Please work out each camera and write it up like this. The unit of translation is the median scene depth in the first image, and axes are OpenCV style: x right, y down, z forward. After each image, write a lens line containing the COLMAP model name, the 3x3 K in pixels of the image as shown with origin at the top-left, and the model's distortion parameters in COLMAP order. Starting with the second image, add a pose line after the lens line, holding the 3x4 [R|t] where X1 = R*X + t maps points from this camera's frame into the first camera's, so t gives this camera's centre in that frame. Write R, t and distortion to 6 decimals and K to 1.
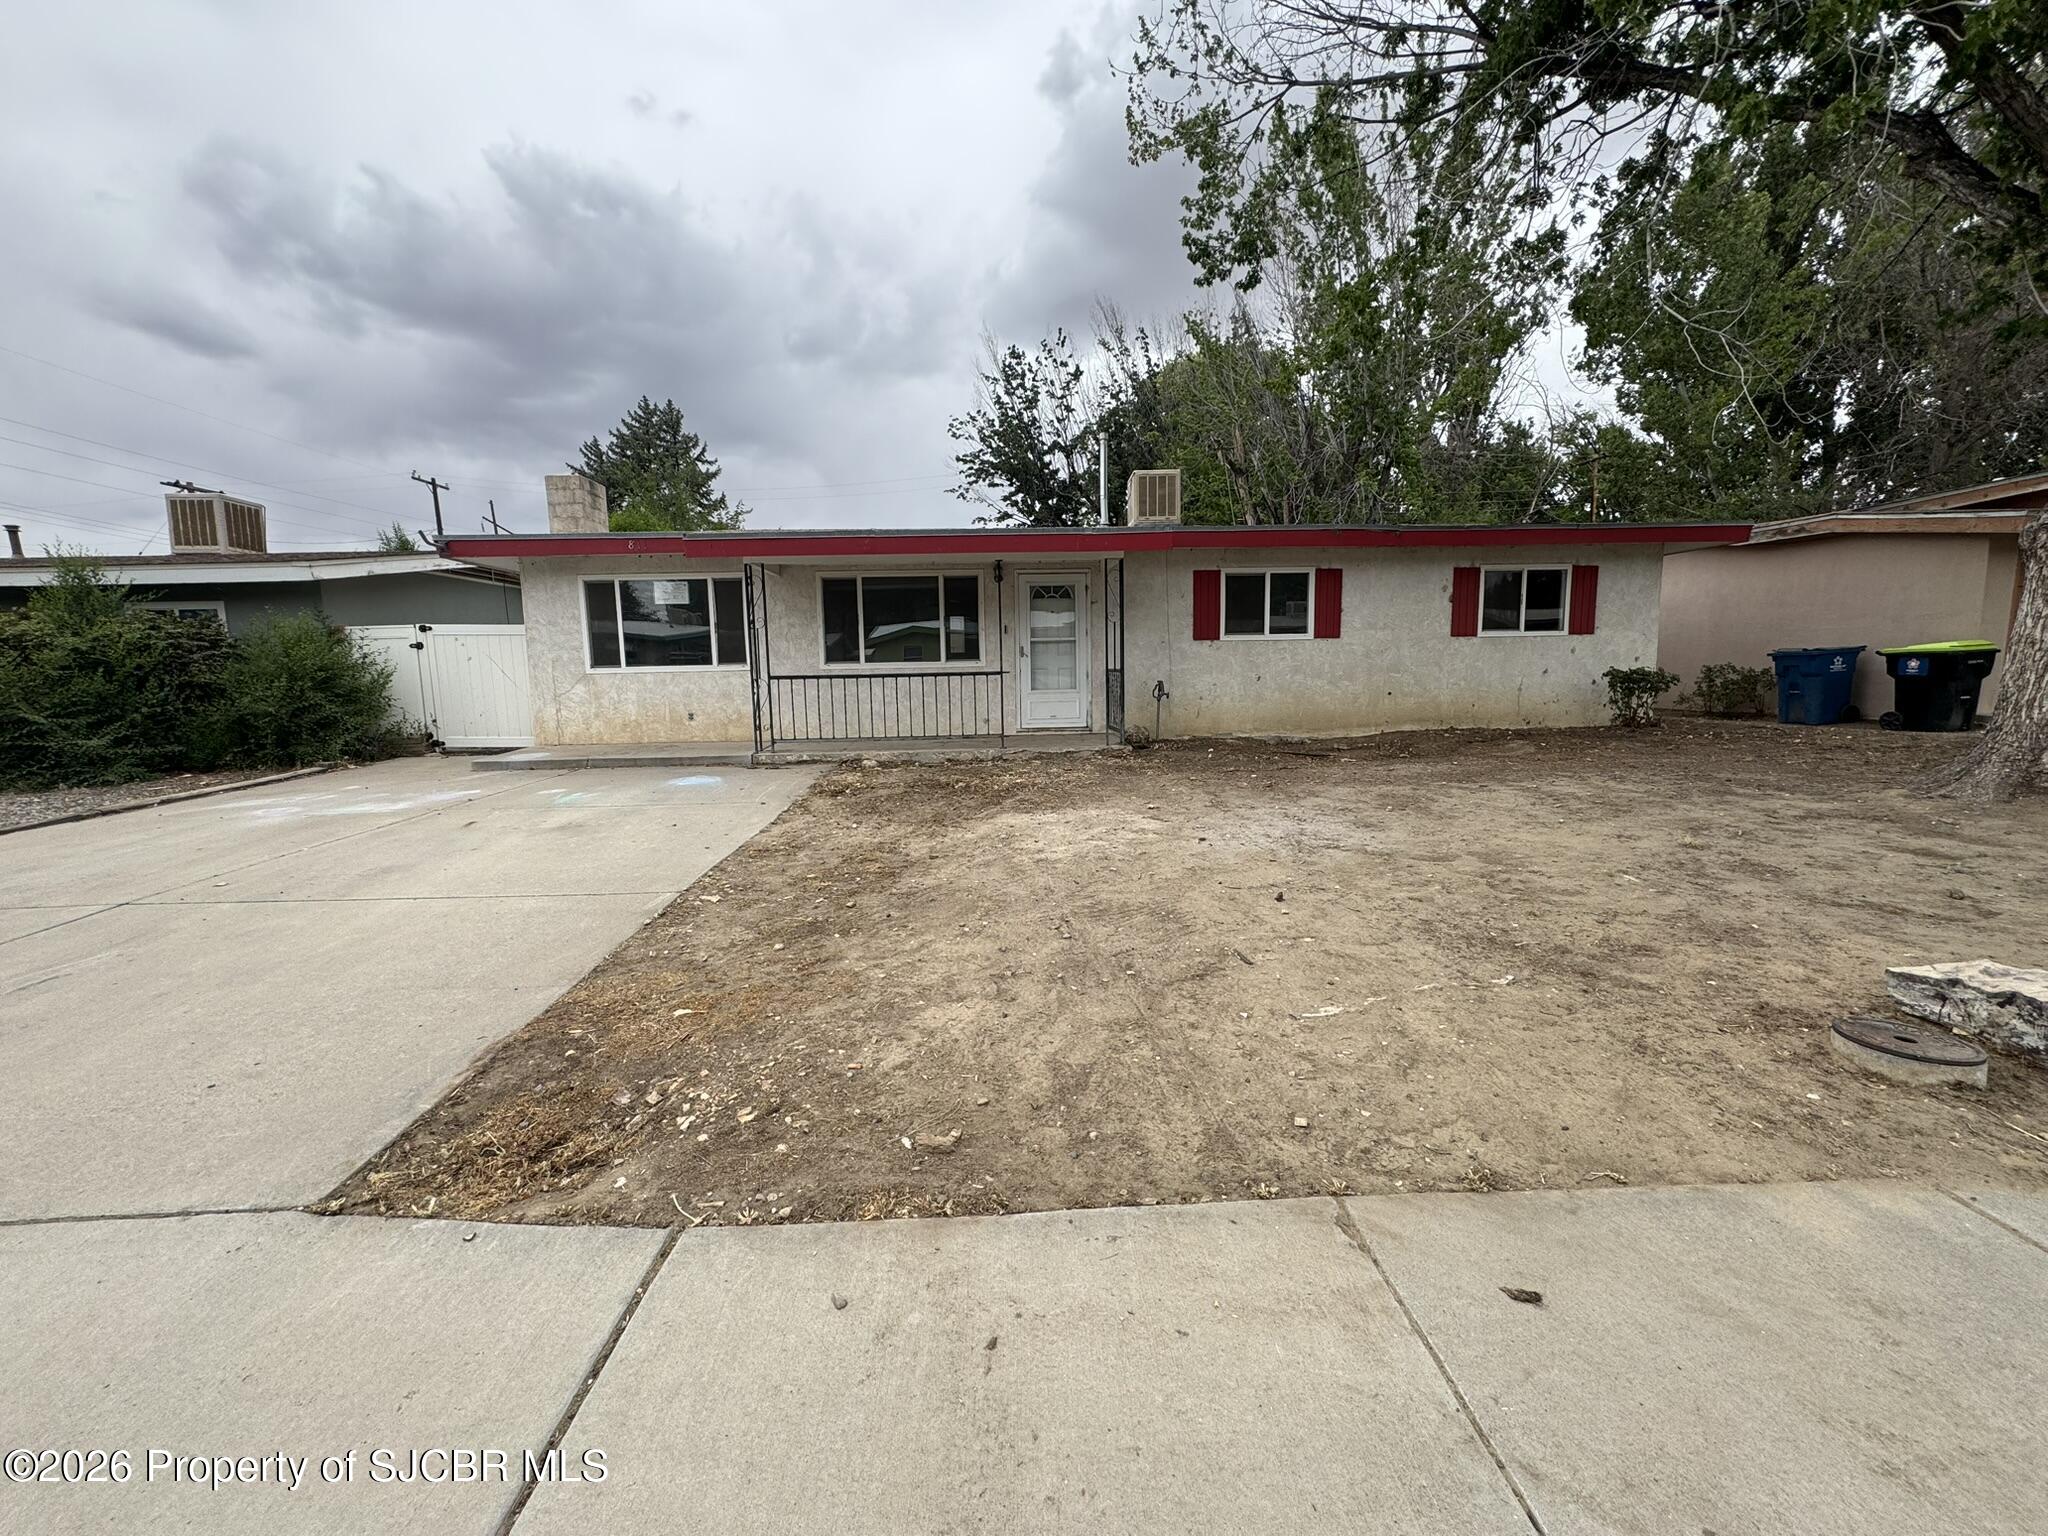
lens RADIAL K [[815.6, 0, 1021.0], [0, 815.6, 768.0], [0, 0, 1]] dist [-0.001733, 0.000135]
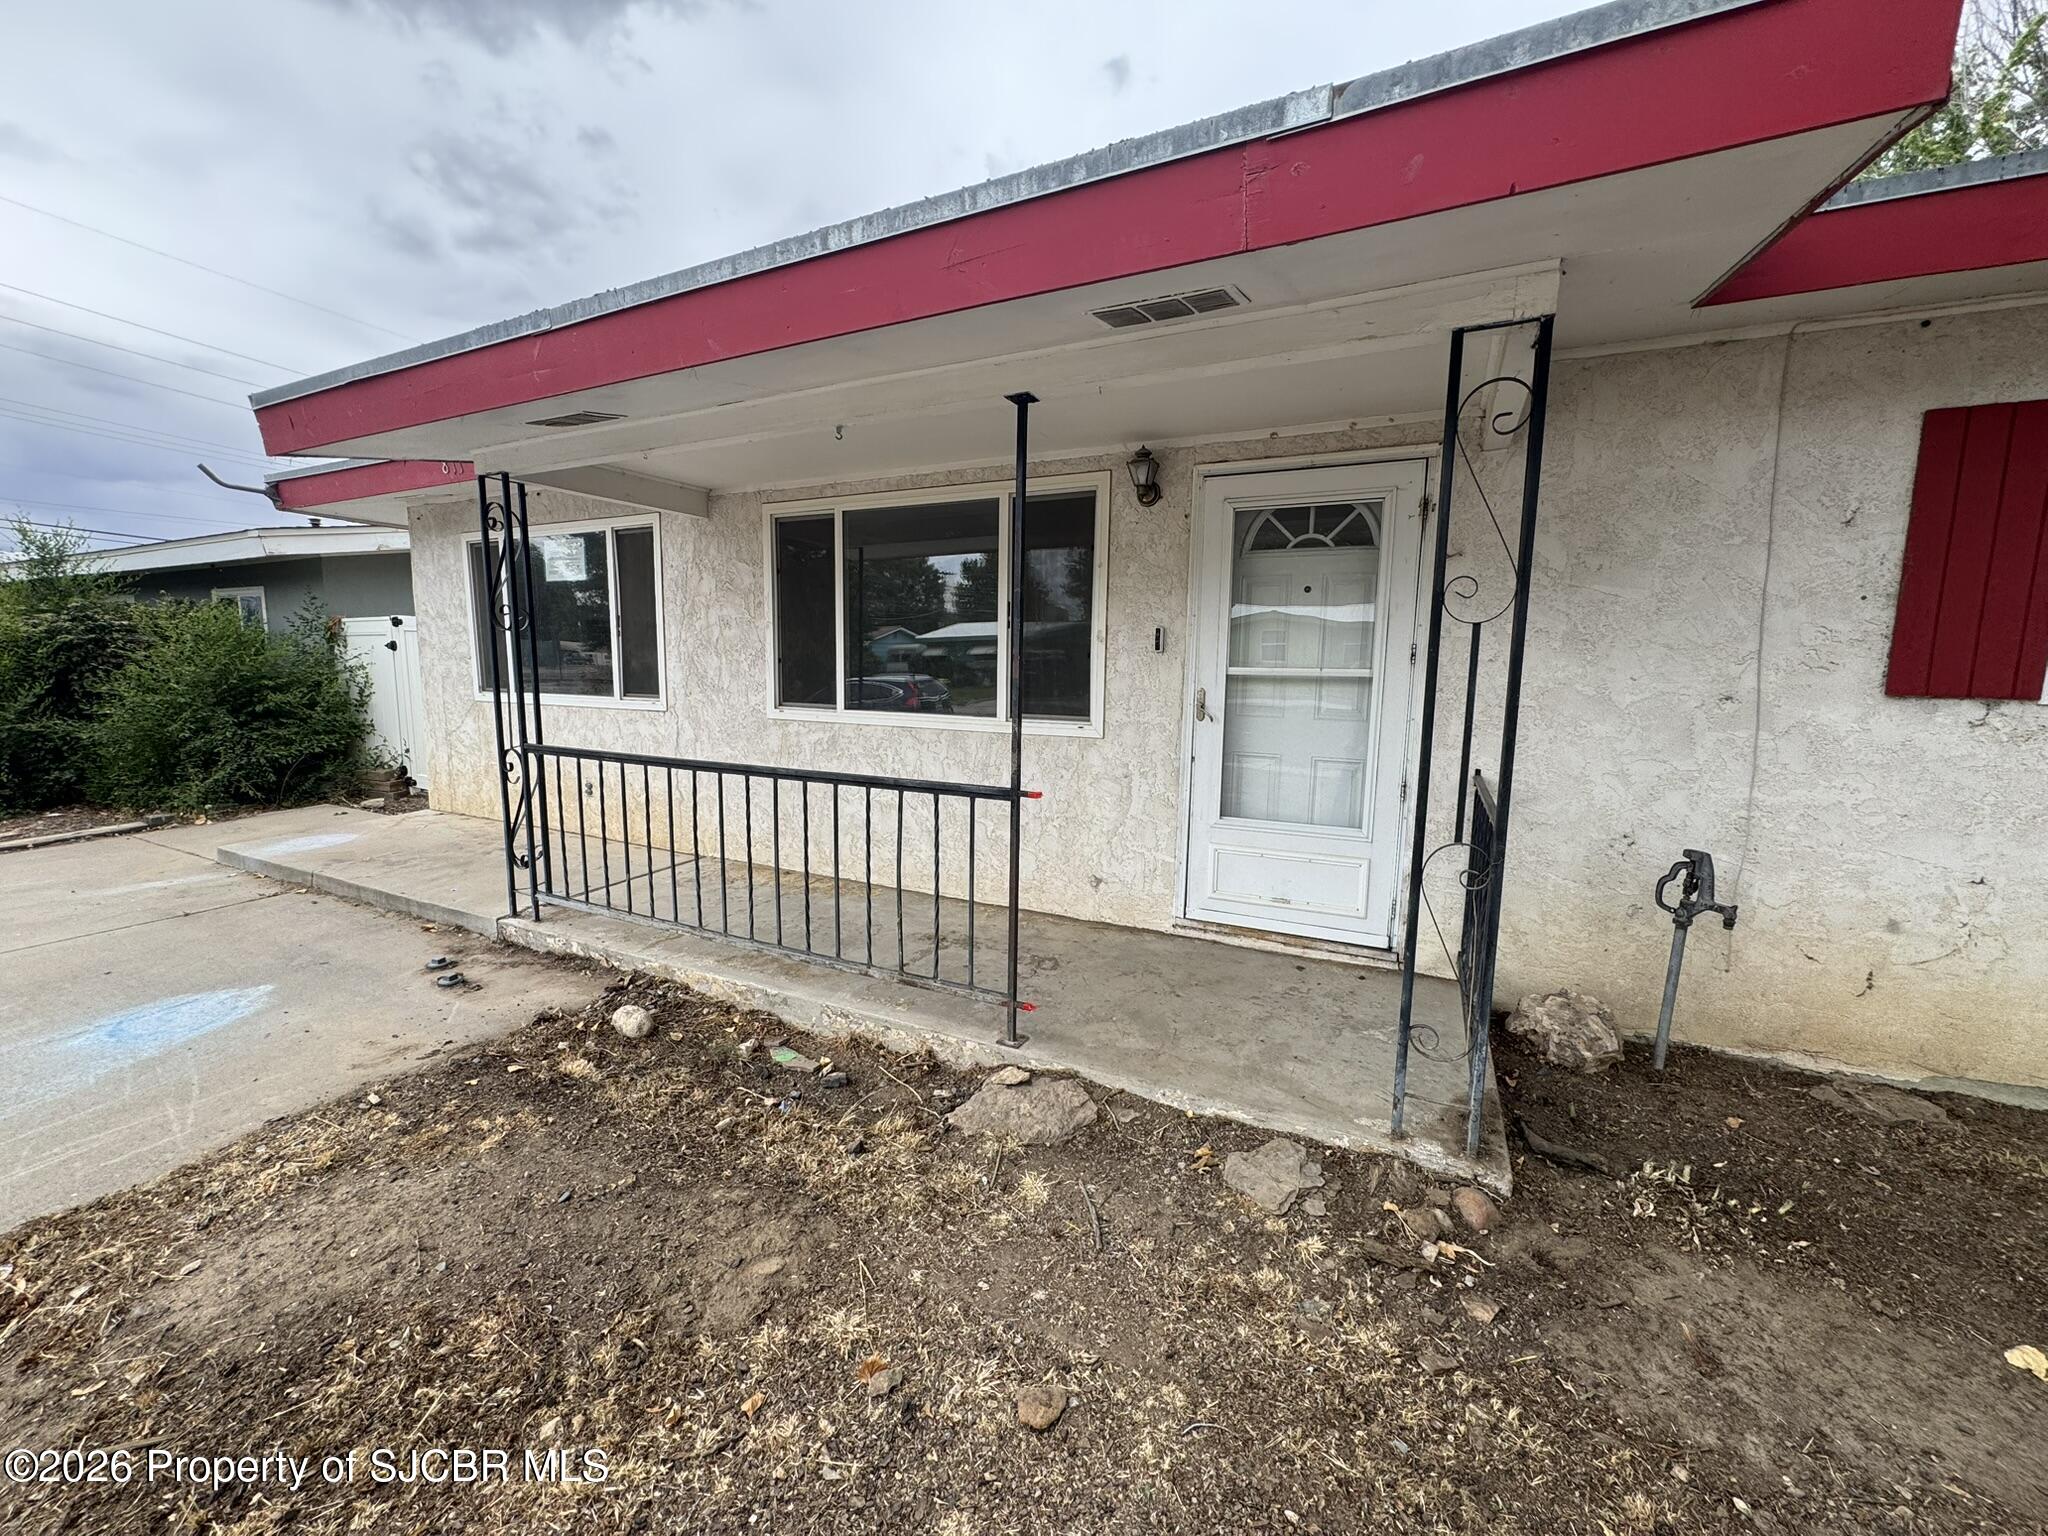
lens RADIAL K [[815.6, 0, 1011.6], [0, 815.6, 773.4], [0, 0, 1]] dist [-0.001733, 0.000135]
pose [[0.875446, 0.096188, -0.473648, 0.097401], [-0.090948, 0.995274, 0.034019, -0.116495], [0.474682, 0.013295, 0.880057, 0.650897]]
